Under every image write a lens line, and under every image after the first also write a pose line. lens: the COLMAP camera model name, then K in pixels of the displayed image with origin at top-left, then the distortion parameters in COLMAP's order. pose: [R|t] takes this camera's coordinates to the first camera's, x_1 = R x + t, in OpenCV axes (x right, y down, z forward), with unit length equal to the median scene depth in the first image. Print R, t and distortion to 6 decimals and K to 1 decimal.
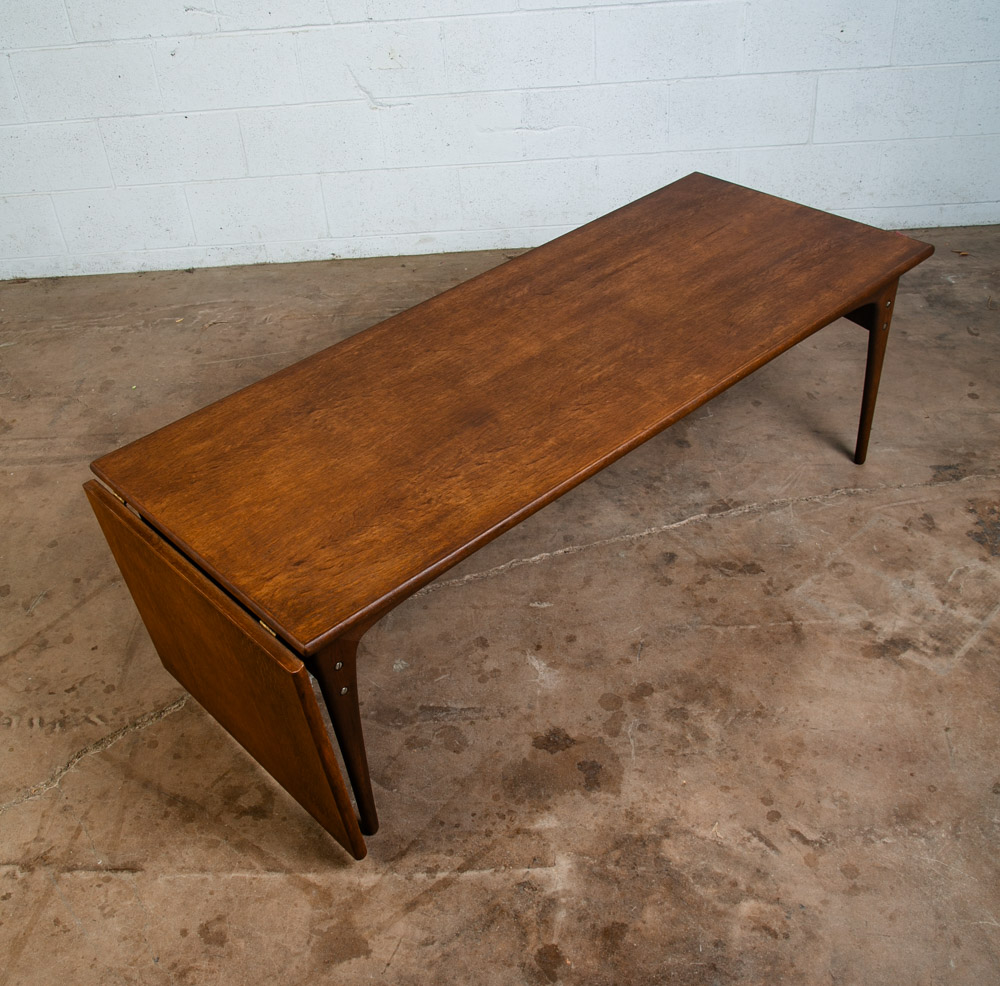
lens RADIAL K [[1189.8, 0, 499.7], [0, 1189.8, 544.7], [0, 0, 1]] dist [-0.057039, 0.000000]
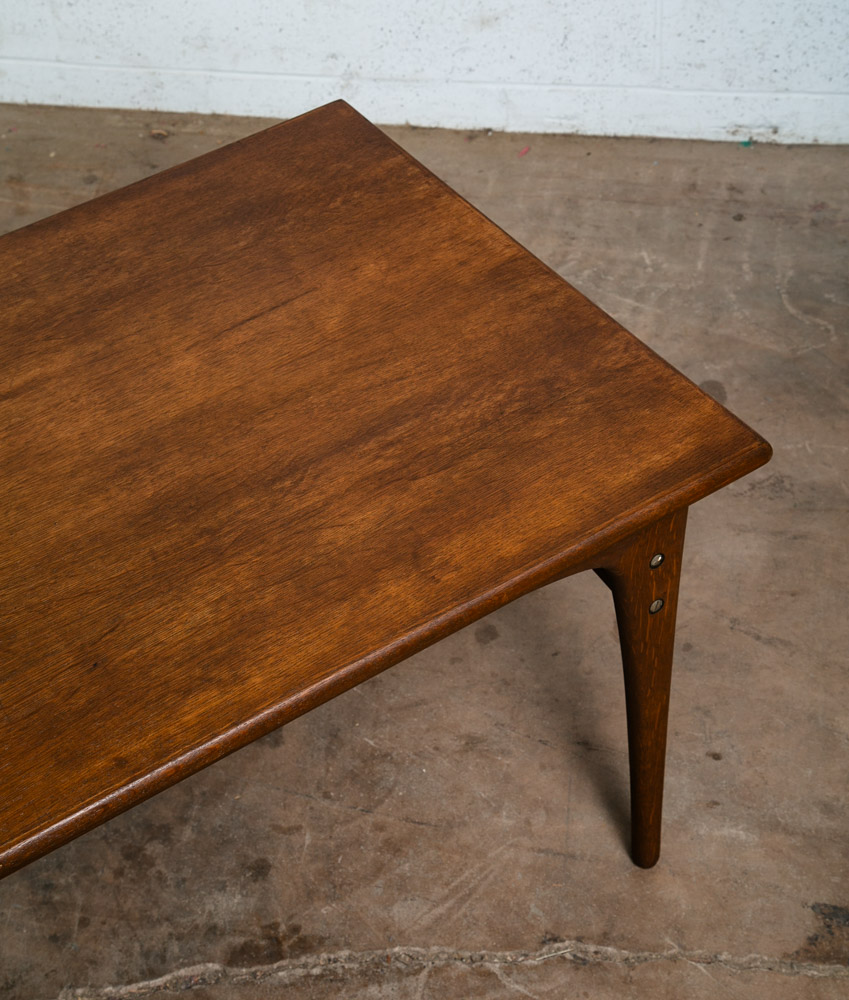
lens RADIAL K [[2036.2, 0, 418.2], [0, 2036.2, 515.2], [0, 0, 1]] dist [0.201537, 0.000000]
pose [[0.985746, 0.117246, -0.120660, 0.366847], [-0.106548, 0.990079, 0.091608, -0.300988], [0.130204, -0.077446, 0.988458, 0.365387]]
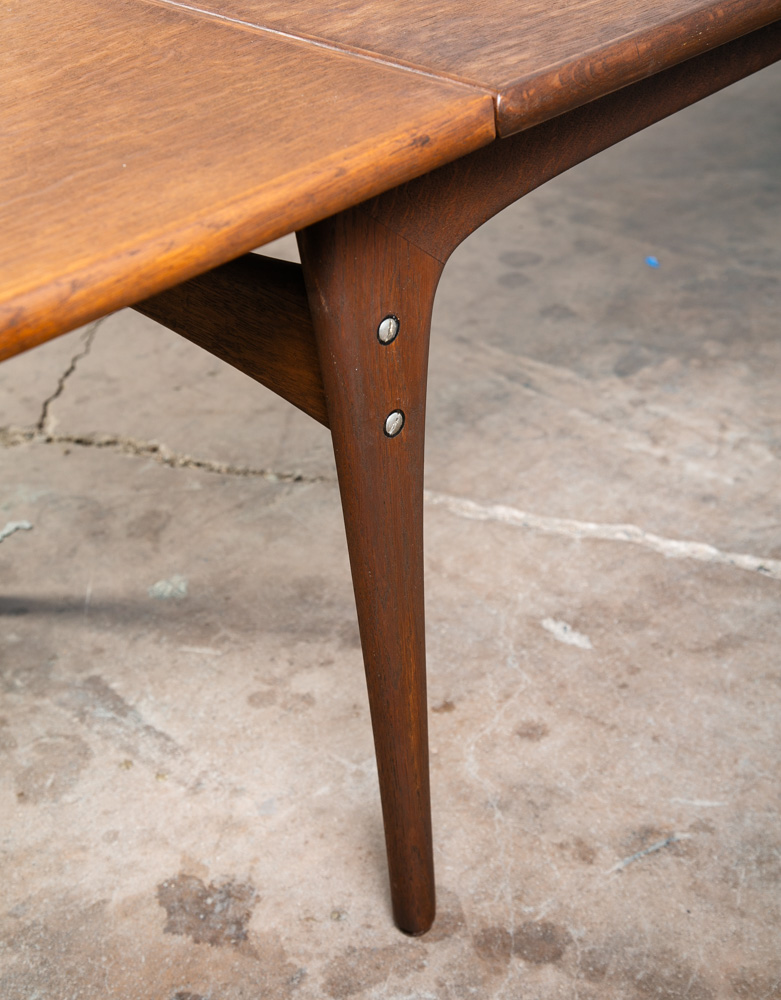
lens RADIAL K [[1823.5, 0, 385.2], [0, 1823.5, 500.7], [0, 0, 1]] dist [0.179174, 0.000000]
pose [[0.709131, 0.393186, -0.585267, 0.339762], [-0.436598, 0.896659, 0.073383, -0.003868], [0.553638, 0.203488, 0.807513, 0.550198]]
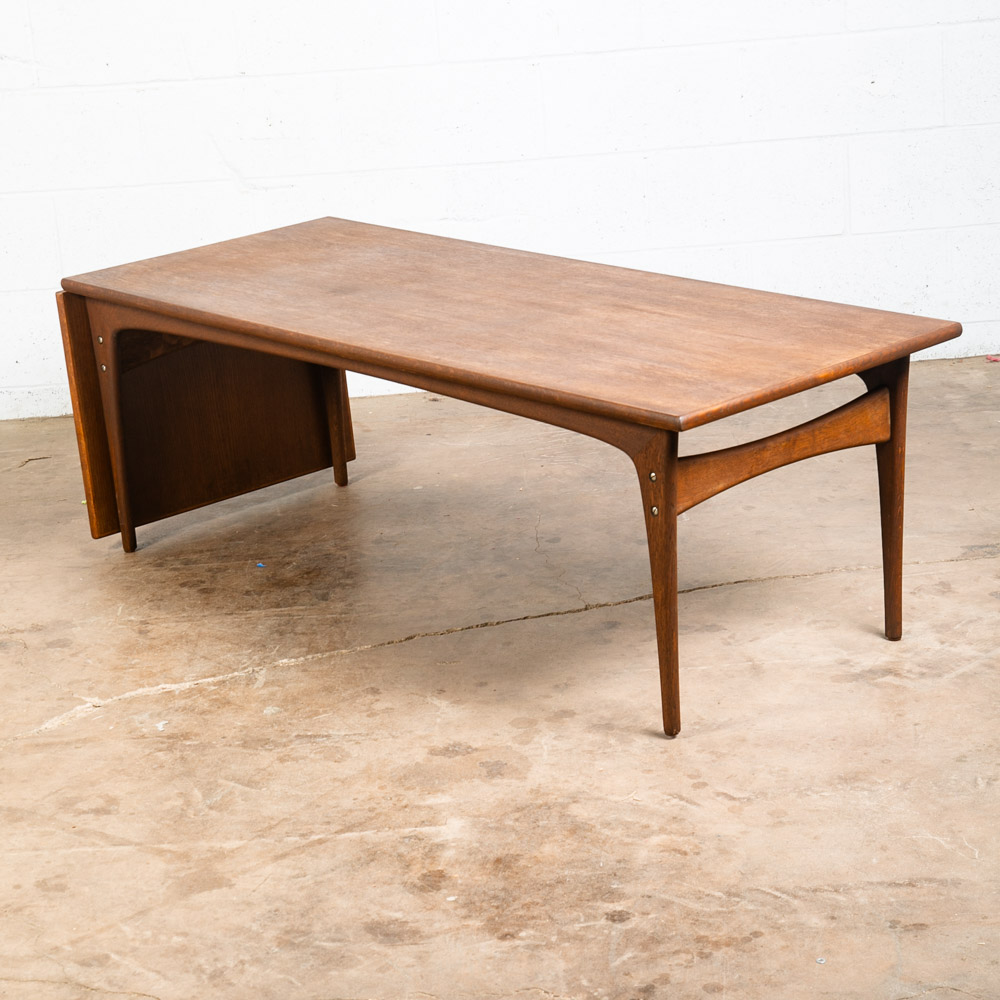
lens RADIAL K [[2916.3, 0, 496.8], [0, 2916.3, 503.1], [0, 0, 1]] dist [0.333473, 0.000000]
pose [[0.999983, -0.005737, 0.000835, 0.073463], [0.005648, 0.931551, -0.363567, 0.733478], [0.001308, 0.363565, 0.931568, -0.970230]]
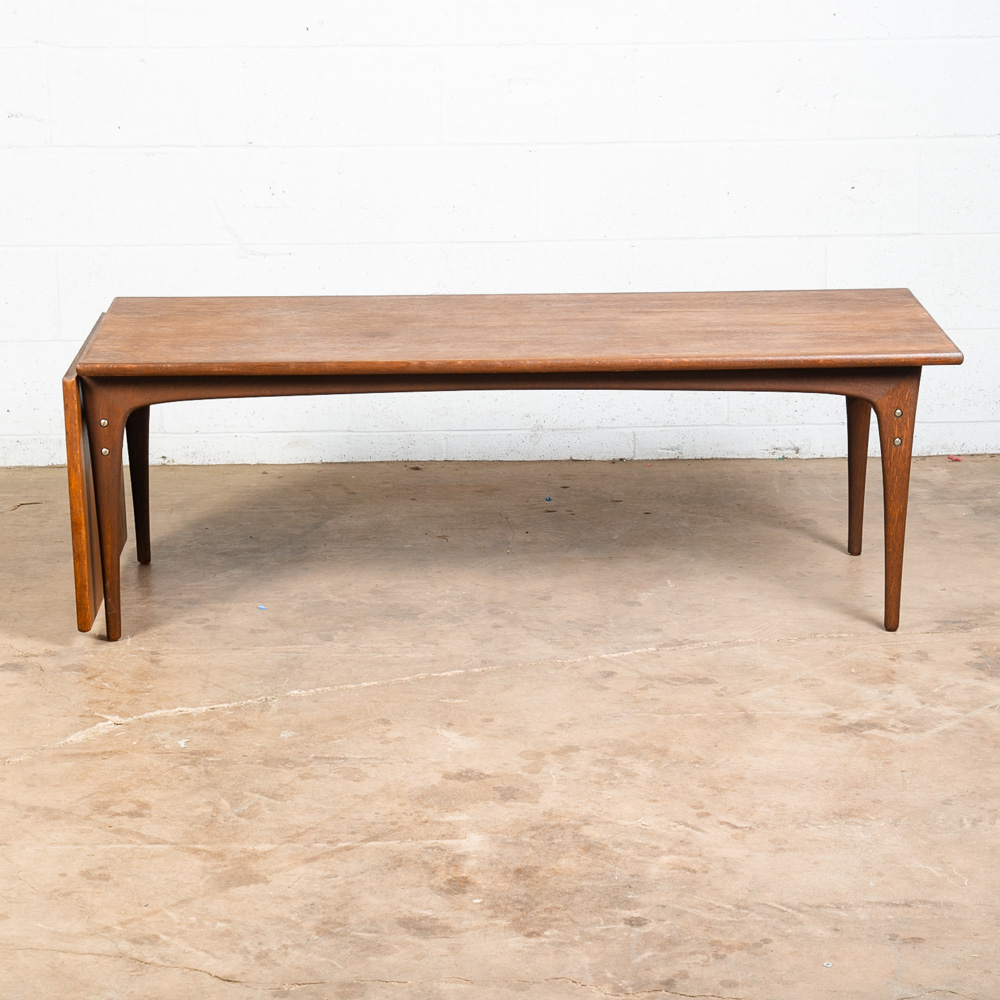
lens RADIAL K [[3071.4, 0, 503.4], [0, 3071.4, 502.5], [0, 0, 1]] dist [0.303031, 0.000000]
pose [[0.997616, 0.046857, 0.050659, -0.051622], [-0.022119, 0.912517, -0.408441, 0.891293], [-0.065366, 0.406347, 0.911378, -1.152569]]
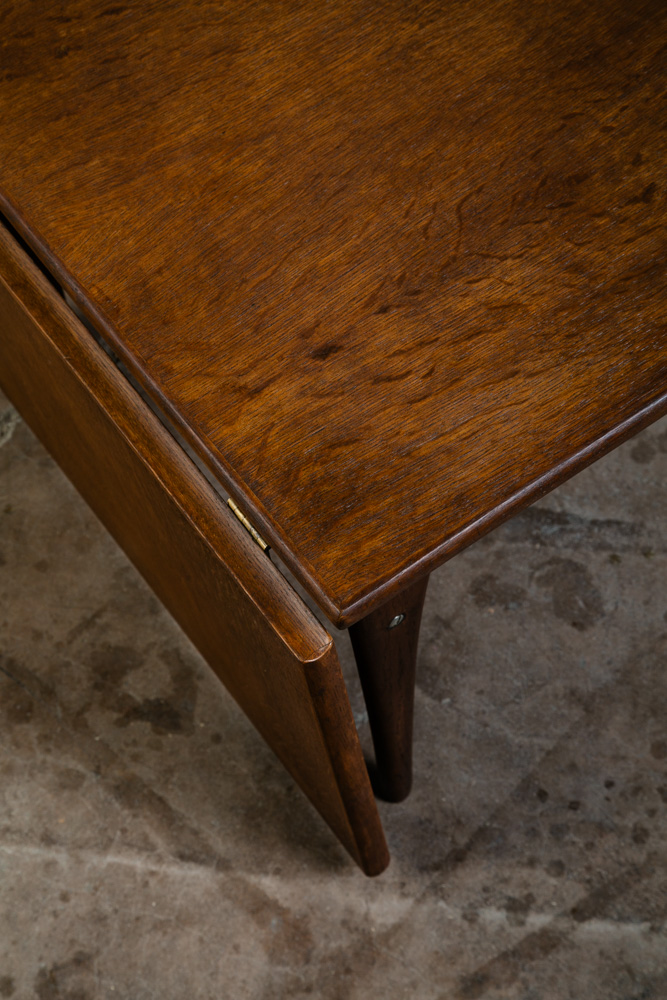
lens RADIAL K [[1915.6, 0, 339.6], [0, 1915.6, 526.1], [0, 0, 1]] dist [0.265809, 0.000000]
pose [[0.992716, 0.114112, -0.038650, -0.102705], [-0.090975, 0.920303, 0.380481, -0.143560], [0.078987, -0.374193, 0.923981, 0.280827]]
